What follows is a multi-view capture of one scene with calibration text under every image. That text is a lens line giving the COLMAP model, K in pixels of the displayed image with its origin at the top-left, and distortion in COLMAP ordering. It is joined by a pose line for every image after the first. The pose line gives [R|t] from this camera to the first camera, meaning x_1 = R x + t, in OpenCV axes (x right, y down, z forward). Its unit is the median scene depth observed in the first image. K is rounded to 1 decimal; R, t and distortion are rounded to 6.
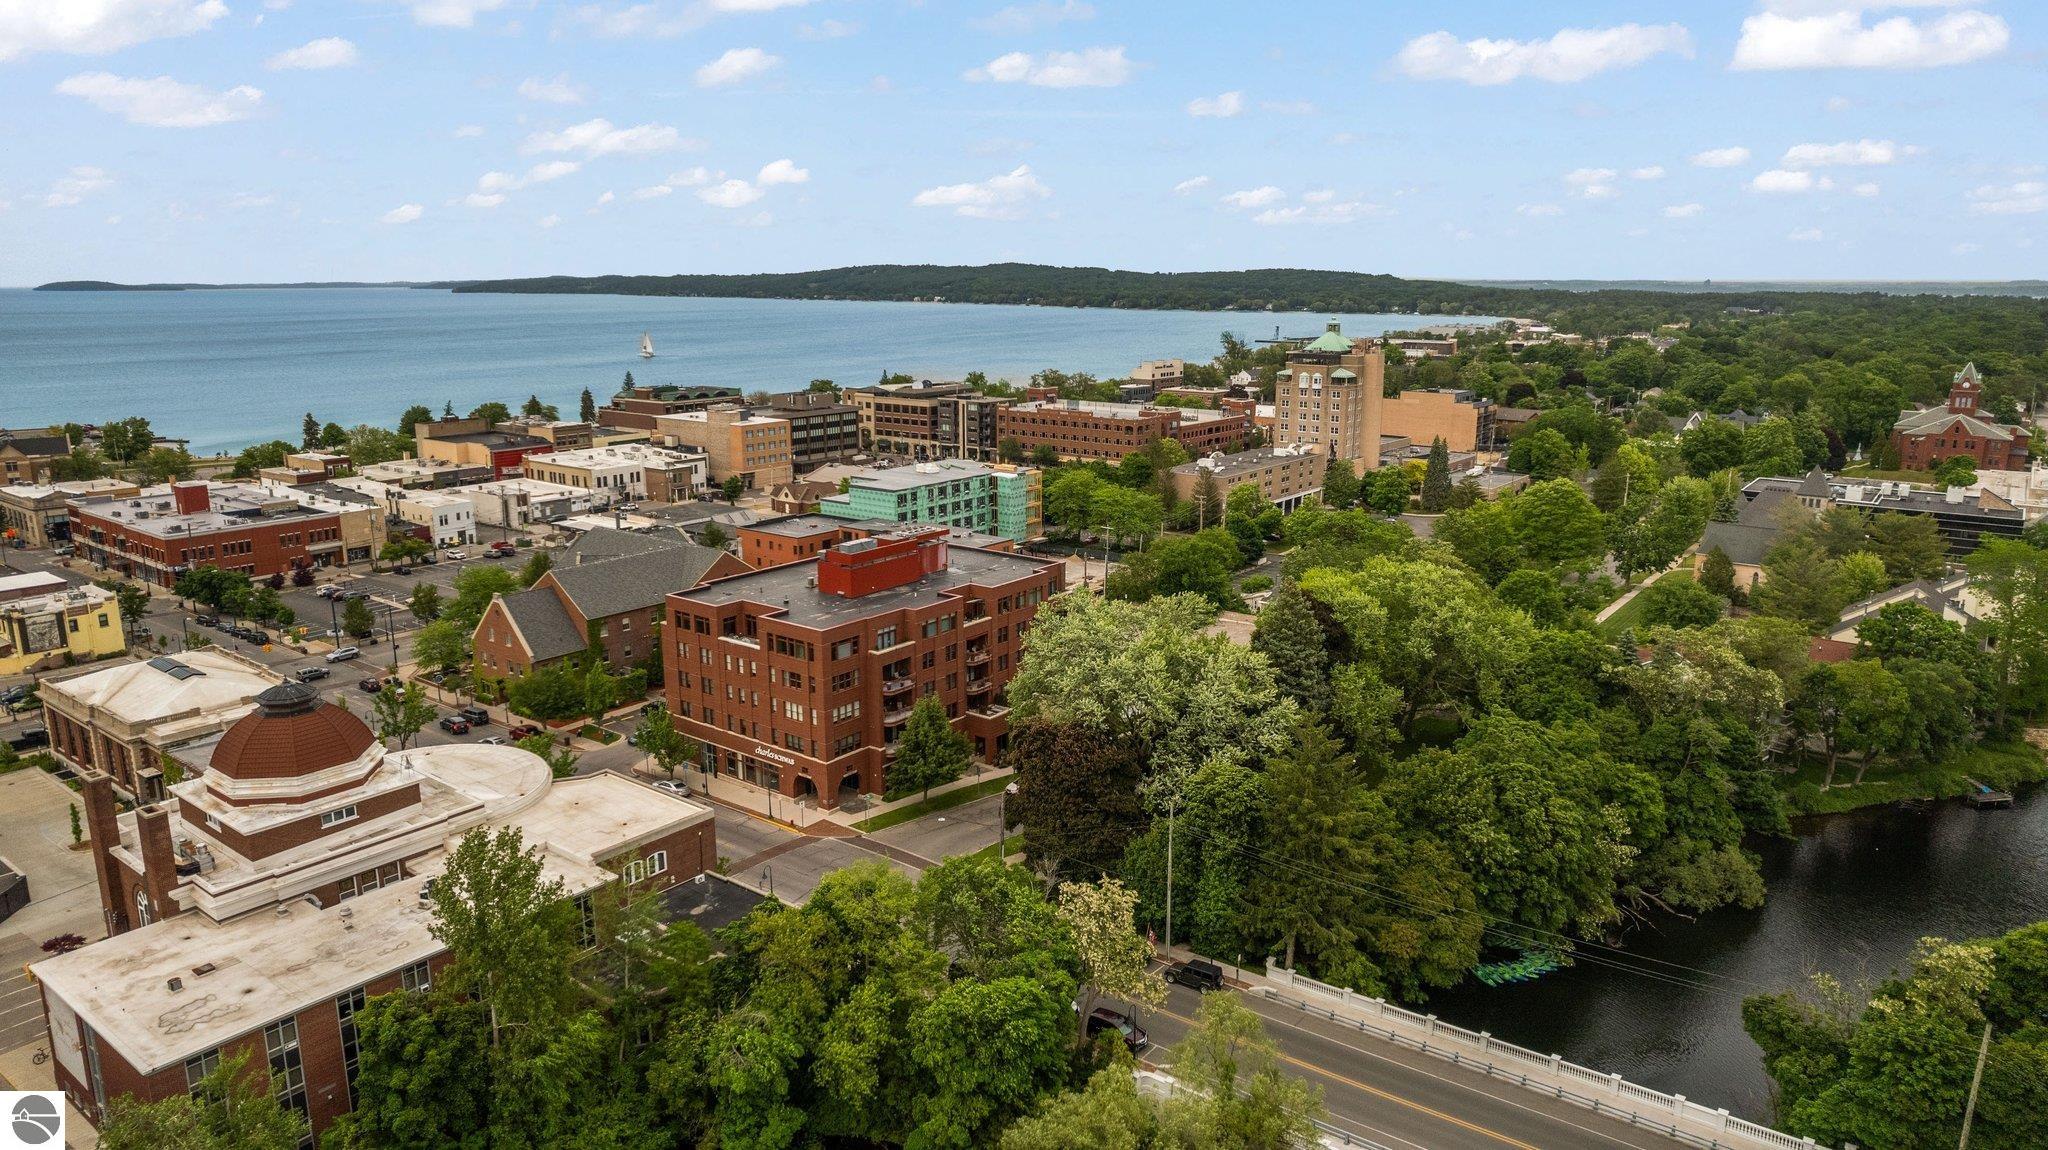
lens RADIAL K [[1356.1, 0, 1016.7], [0, 1356.1, 559.8], [0, 0, 1]] dist [-0.022906, 0.006234]
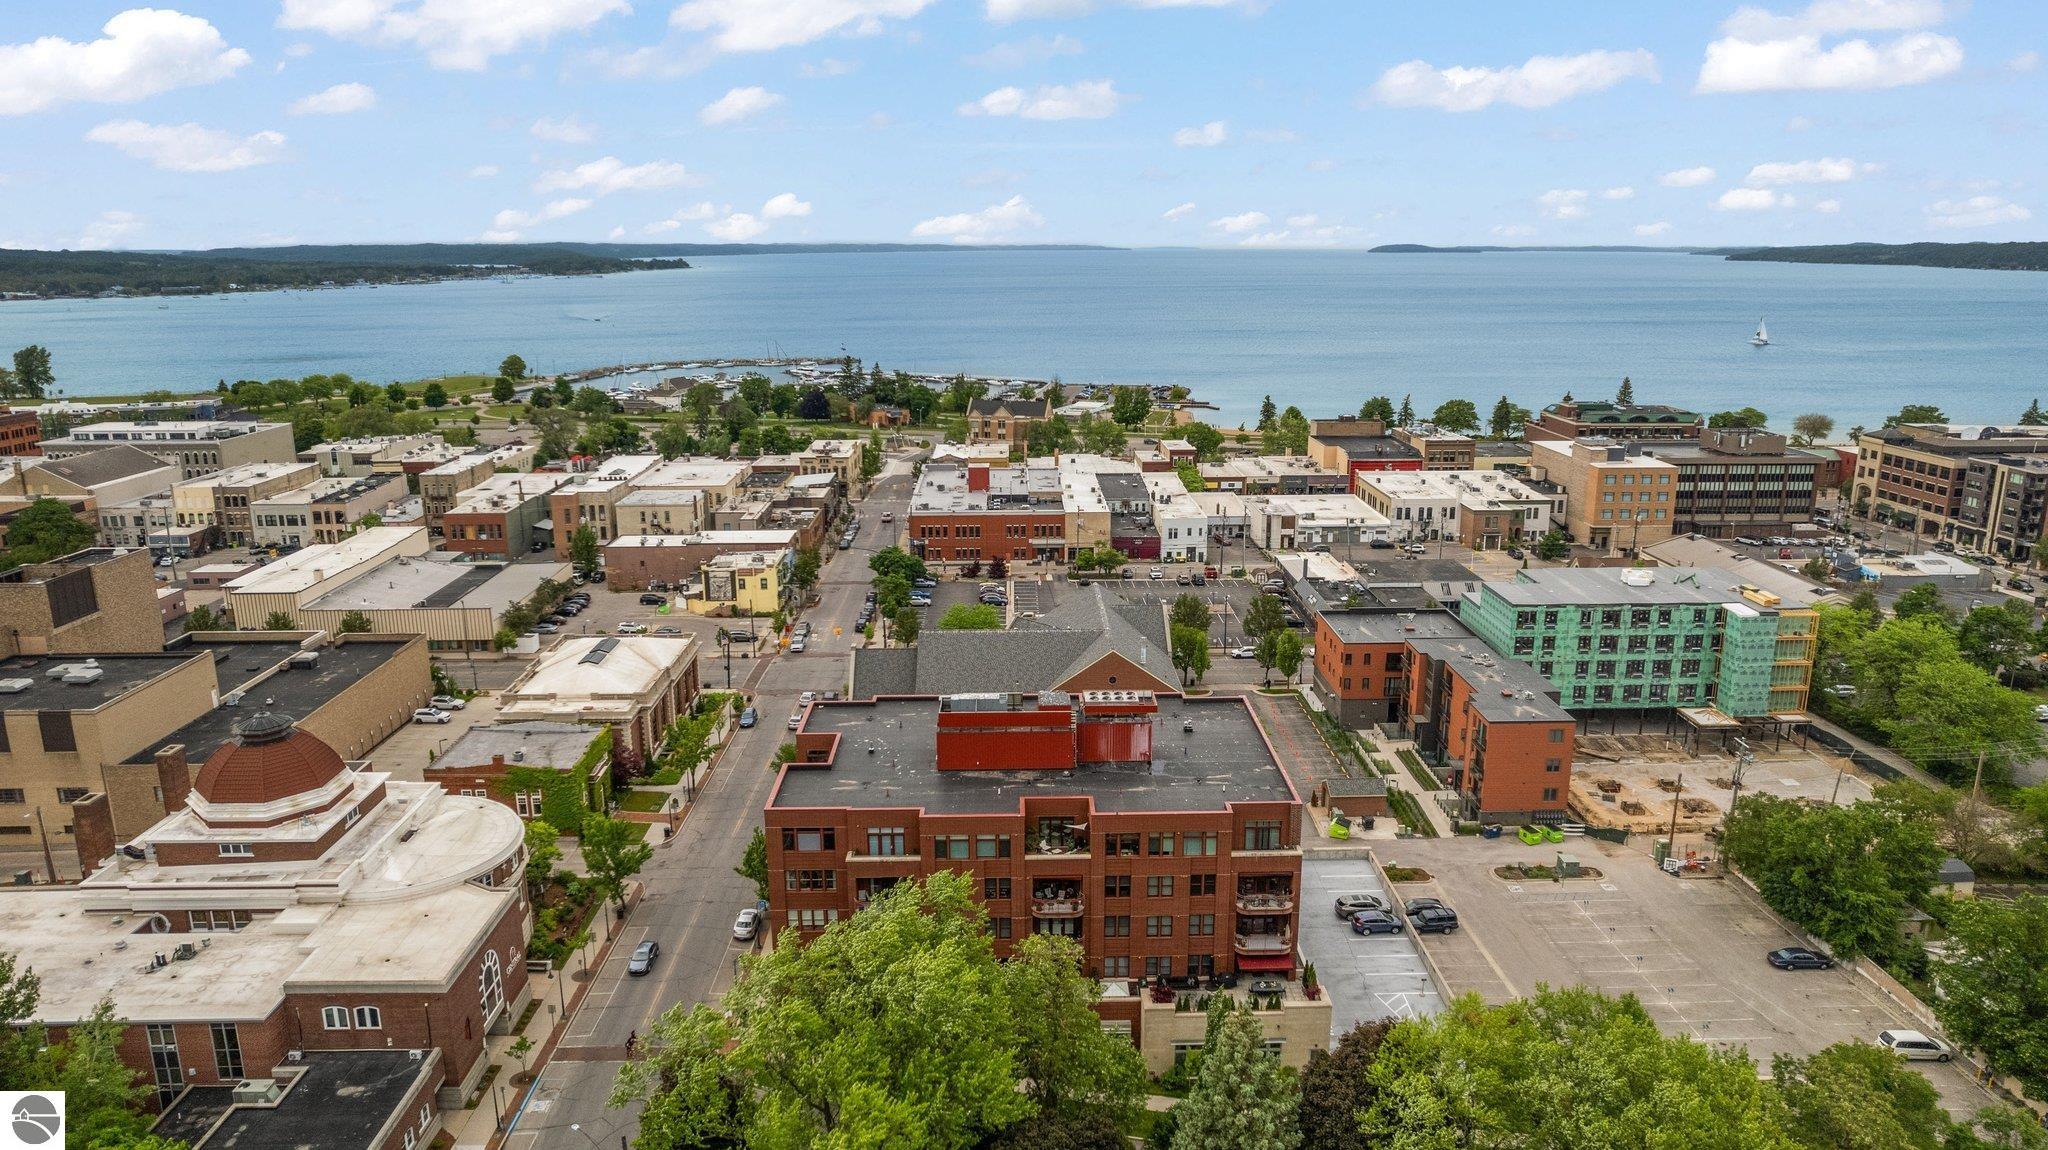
lens RADIAL K [[1356.1, 0, 1019.4], [0, 1356.1, 578.4], [0, 0, 1]] dist [-0.022906, 0.006234]
pose [[0.620170, 0.187660, -0.761691, 0.215014], [-0.155795, 0.981088, 0.114865, -0.079043], [0.768842, 0.047432, 0.637678, 0.258892]]
